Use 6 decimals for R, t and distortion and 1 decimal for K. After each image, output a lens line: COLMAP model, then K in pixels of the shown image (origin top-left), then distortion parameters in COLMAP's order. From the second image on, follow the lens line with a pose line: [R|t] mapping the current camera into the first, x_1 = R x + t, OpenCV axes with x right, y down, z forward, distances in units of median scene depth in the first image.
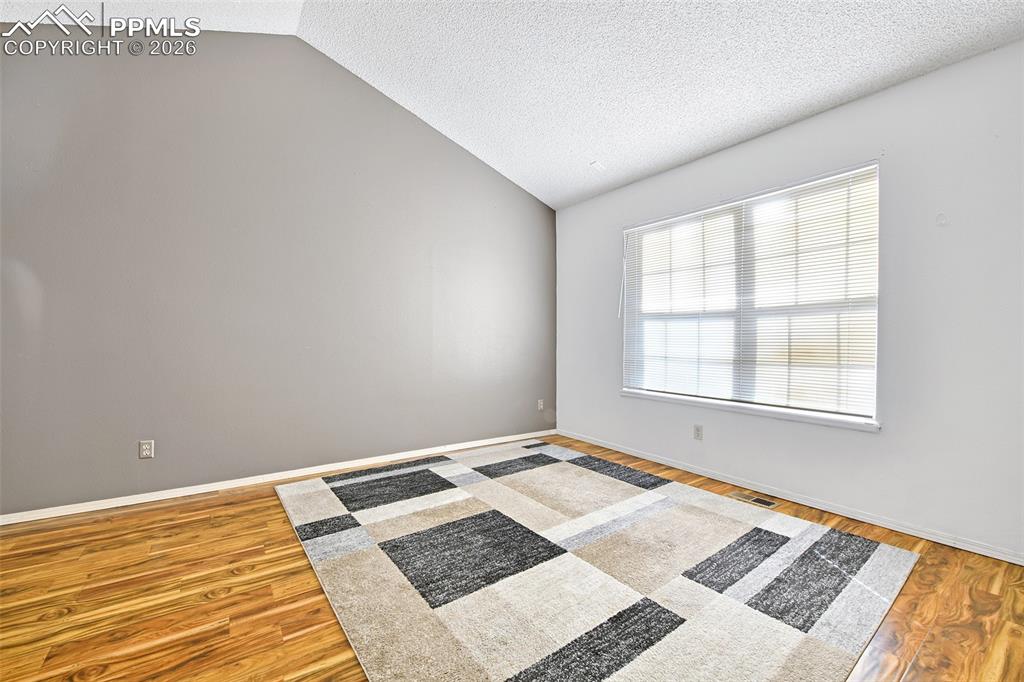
lens RADIAL K [[421.8, 0, 523.1], [0, 421.8, 344.1], [0, 0, 1]] dist [-0.002010, -0.004257]
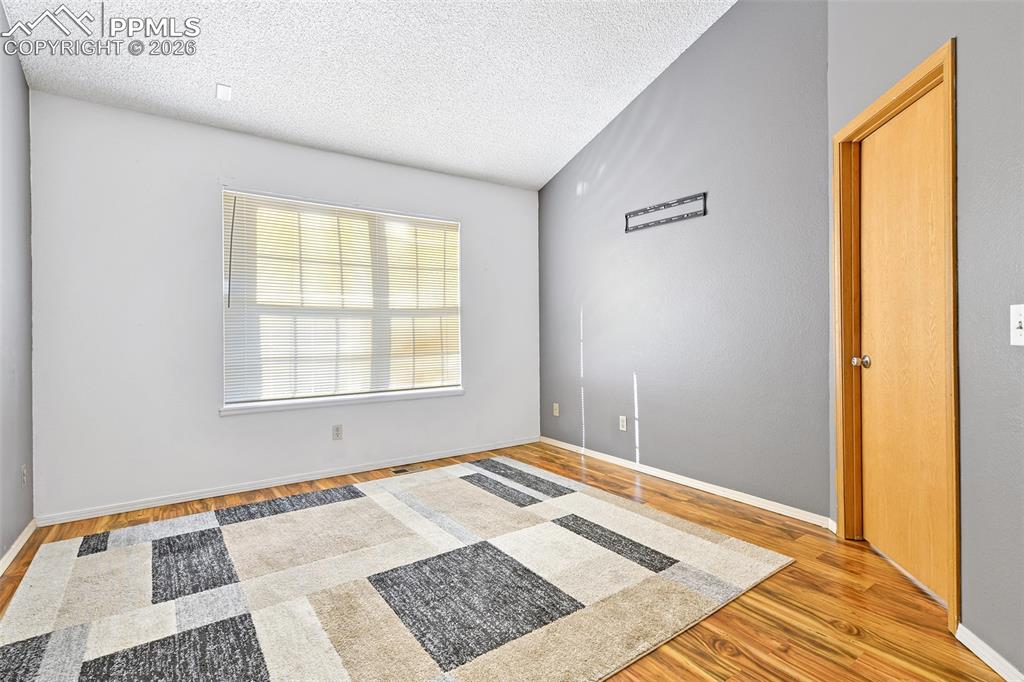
lens RADIAL K [[466.2, 0, 515.5], [0, 466.2, 331.1], [0, 0, 1]] dist [-0.002351, -0.000869]
pose [[0.029581, 0.004226, 0.999553, -0.739051], [0.026774, 0.999629, -0.005019, -0.008347], [-0.999204, 0.026910, 0.029457, 0.631471]]
